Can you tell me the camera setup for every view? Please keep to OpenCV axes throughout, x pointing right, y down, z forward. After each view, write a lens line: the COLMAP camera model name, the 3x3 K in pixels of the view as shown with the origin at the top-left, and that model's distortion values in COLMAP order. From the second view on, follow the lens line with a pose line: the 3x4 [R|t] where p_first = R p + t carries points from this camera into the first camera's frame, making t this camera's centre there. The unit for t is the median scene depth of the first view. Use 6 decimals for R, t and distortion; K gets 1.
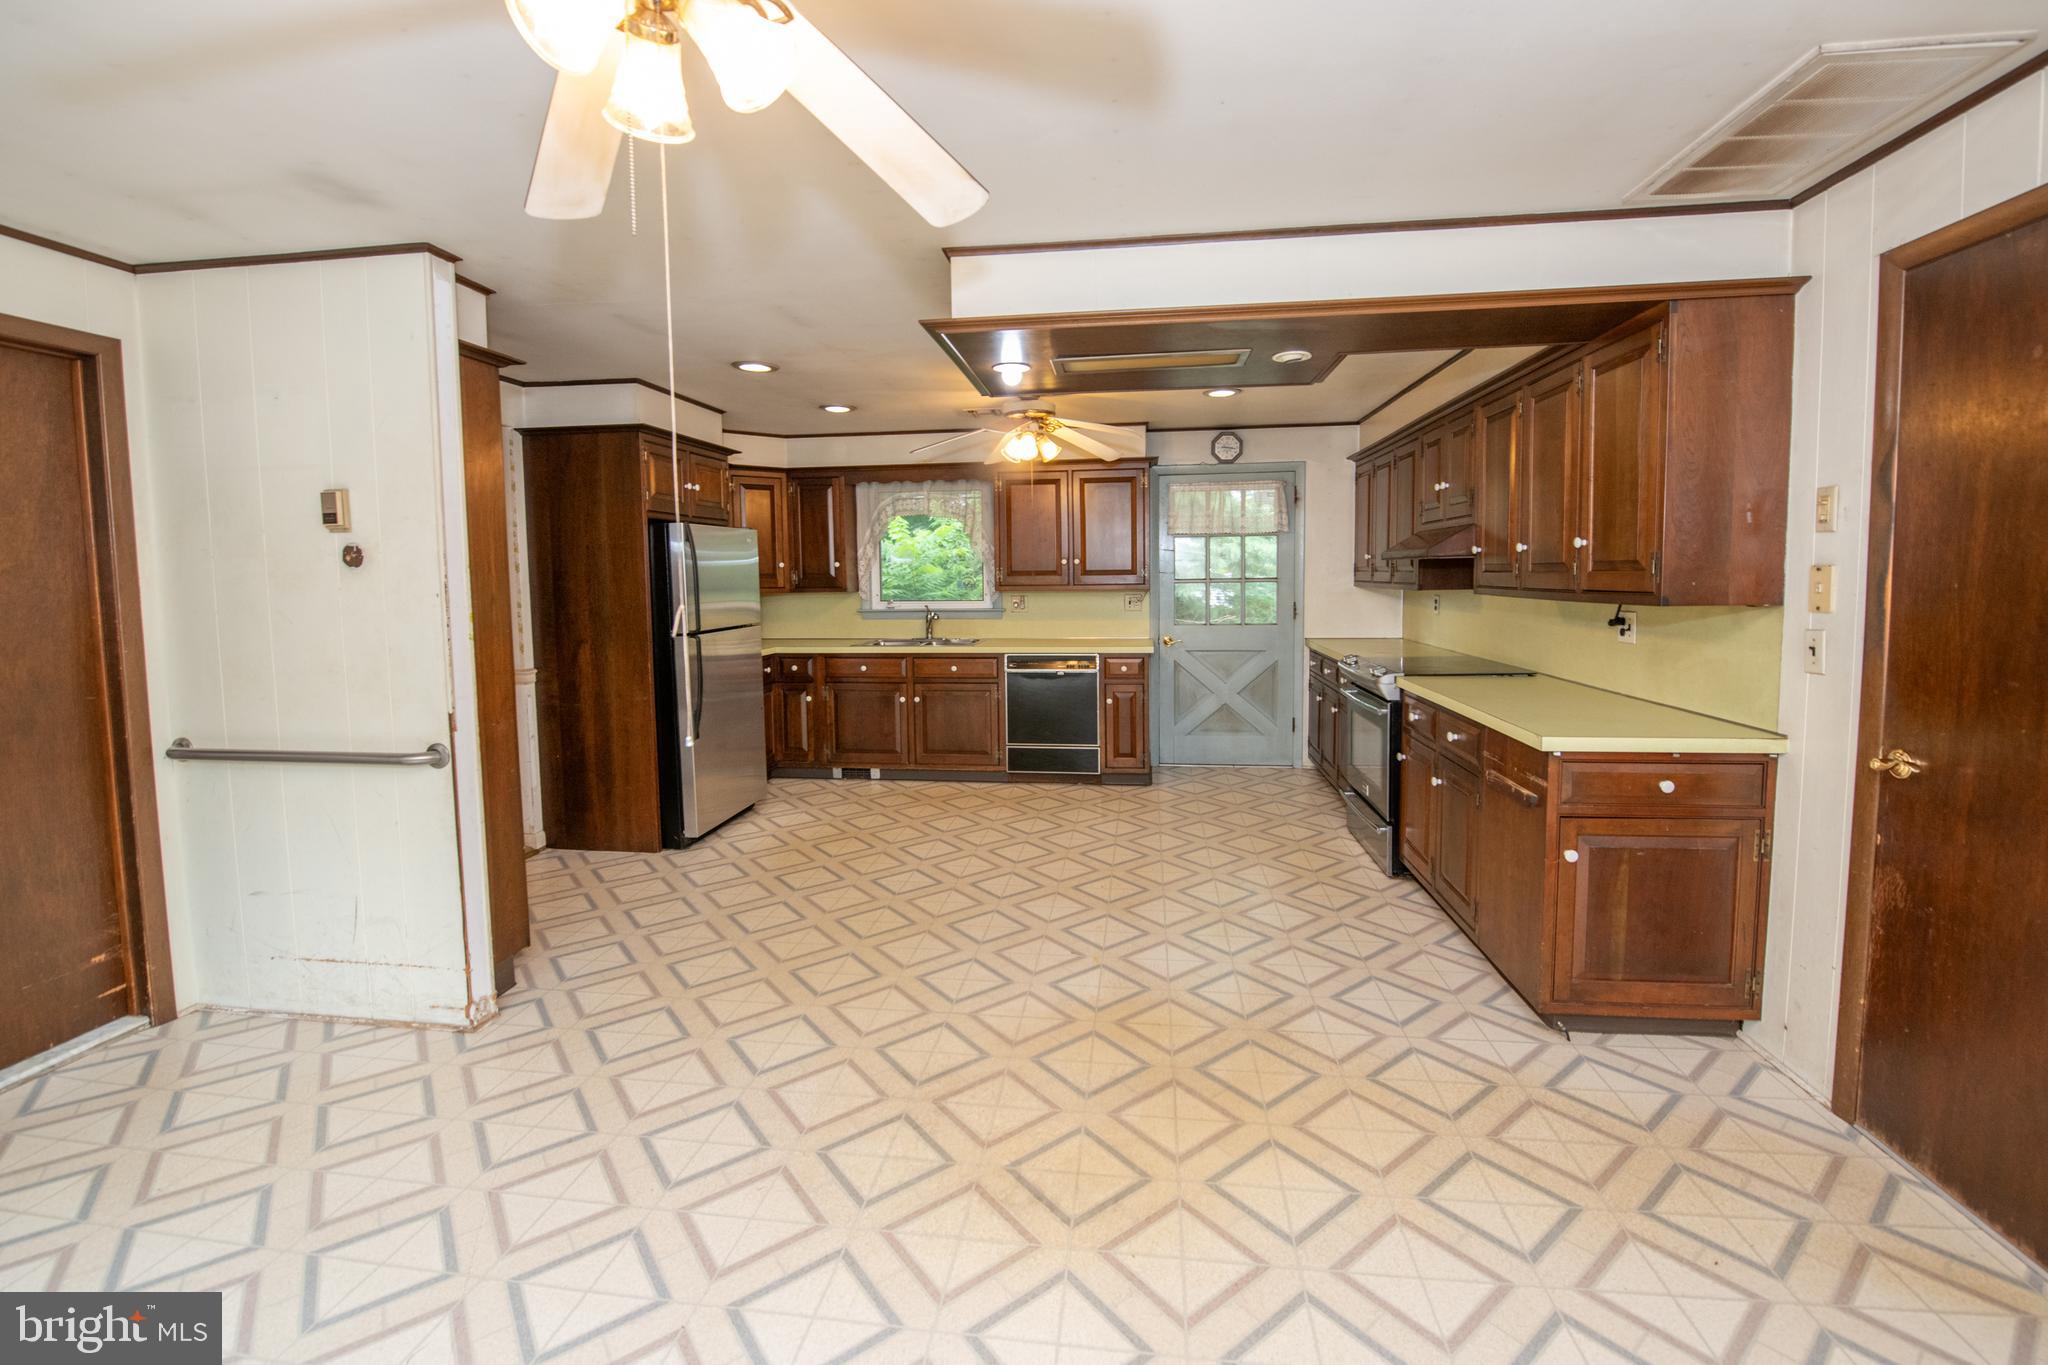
lens RADIAL K [[874.0, 0, 1028.7], [0, 874.0, 637.0], [0, 0, 1]] dist [-0.018724, -0.000351]
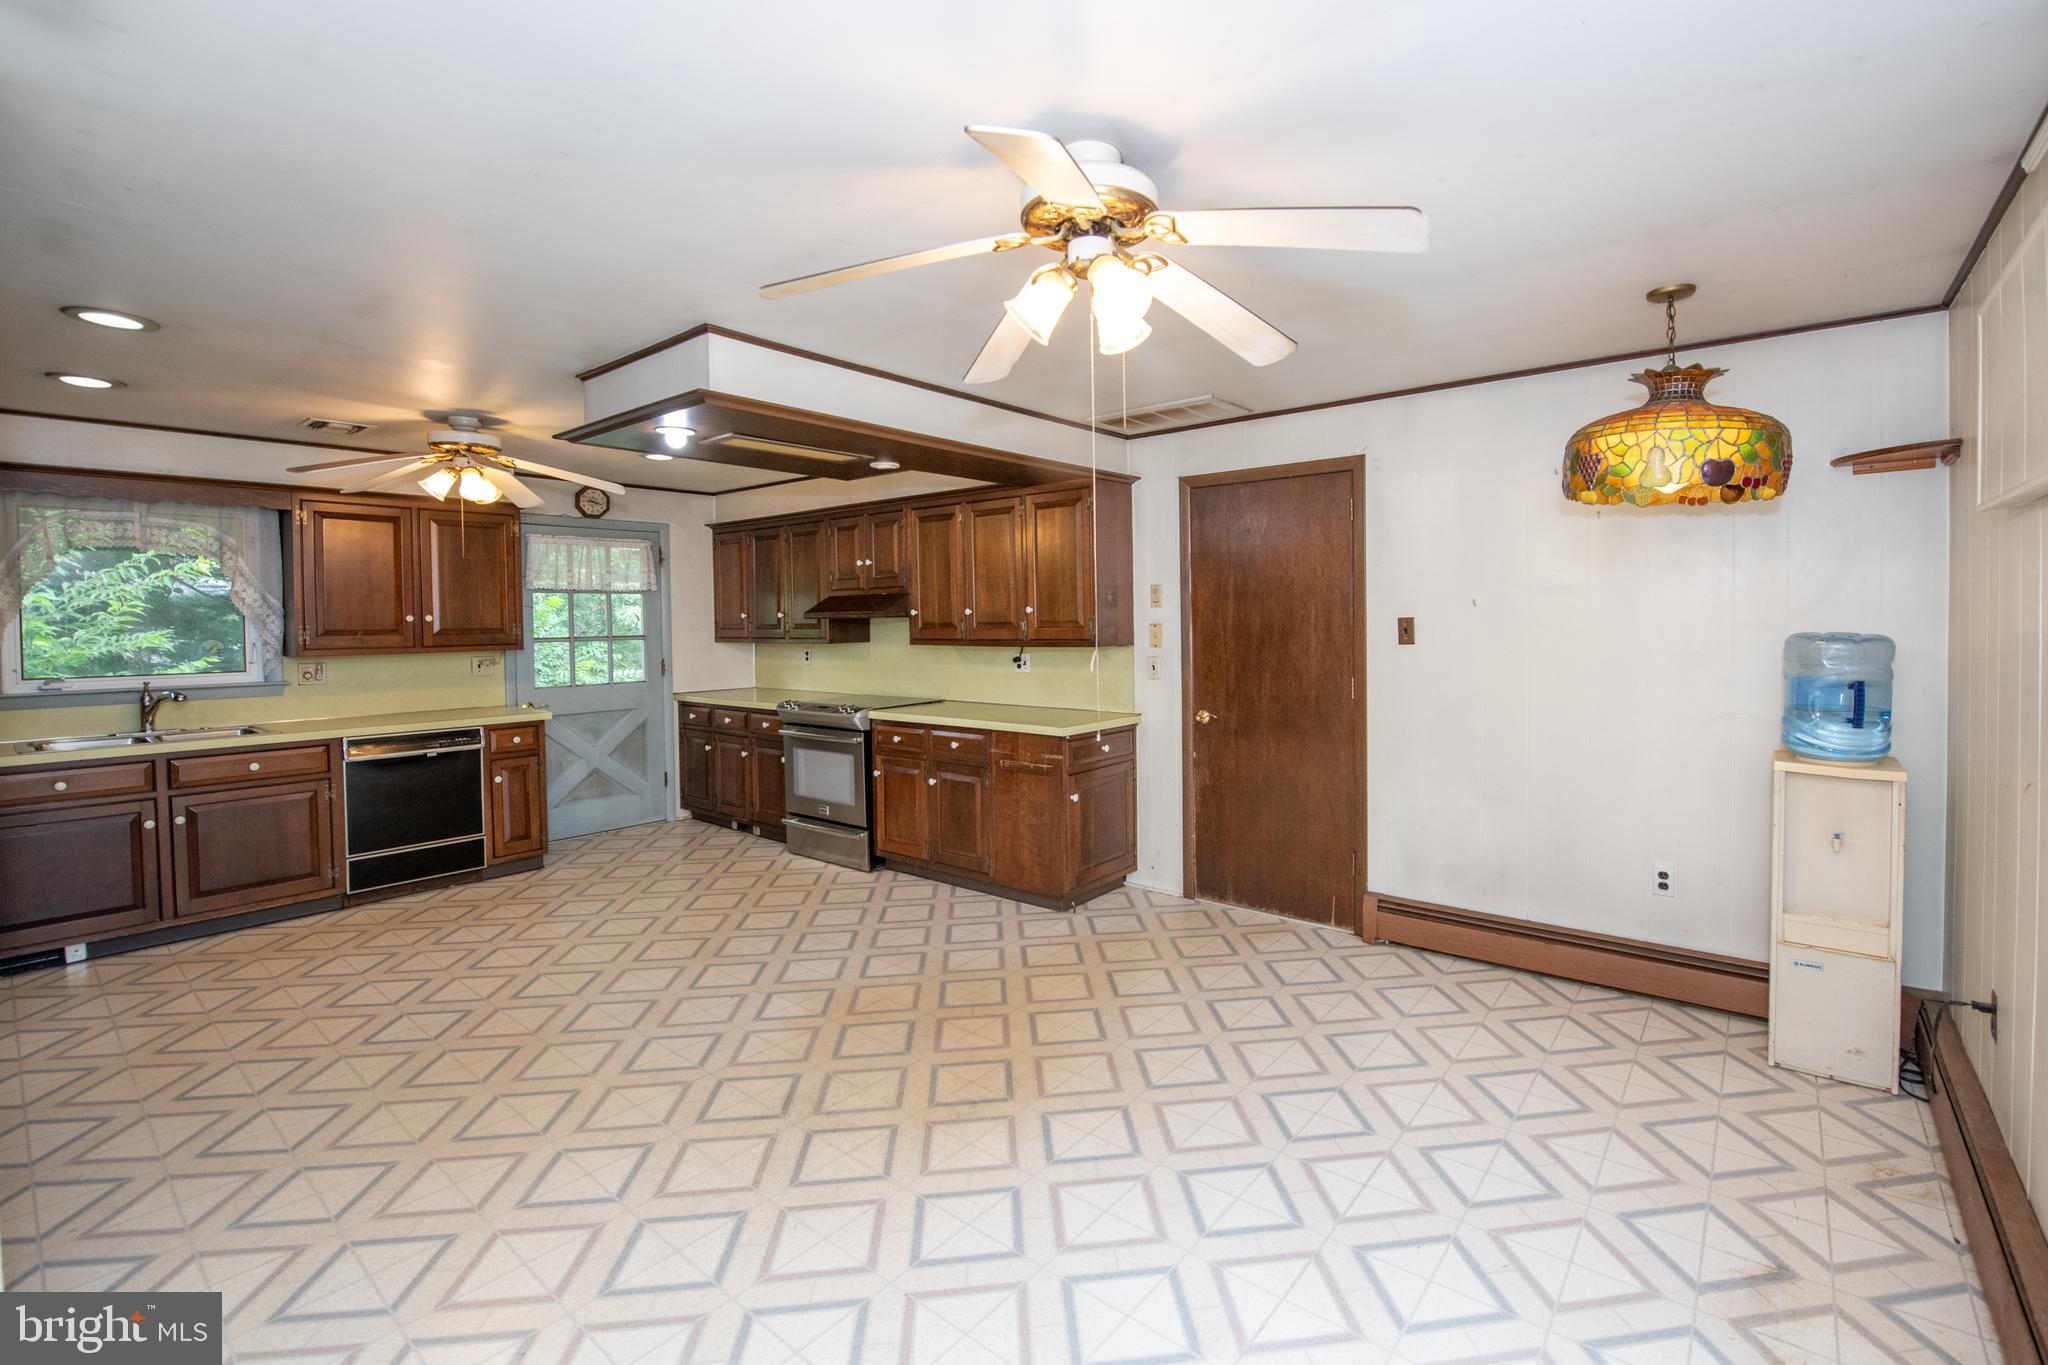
lens RADIAL K [[890.6, 0, 1094.8], [0, 890.6, 637.9], [0, 0, 1]] dist [-0.011809, -0.000241]
pose [[0.499547, -0.012703, 0.866194, -0.383268], [0.068491, 0.997342, -0.024873, -0.004324], [-0.863575, 0.071751, 0.499089, 0.042116]]
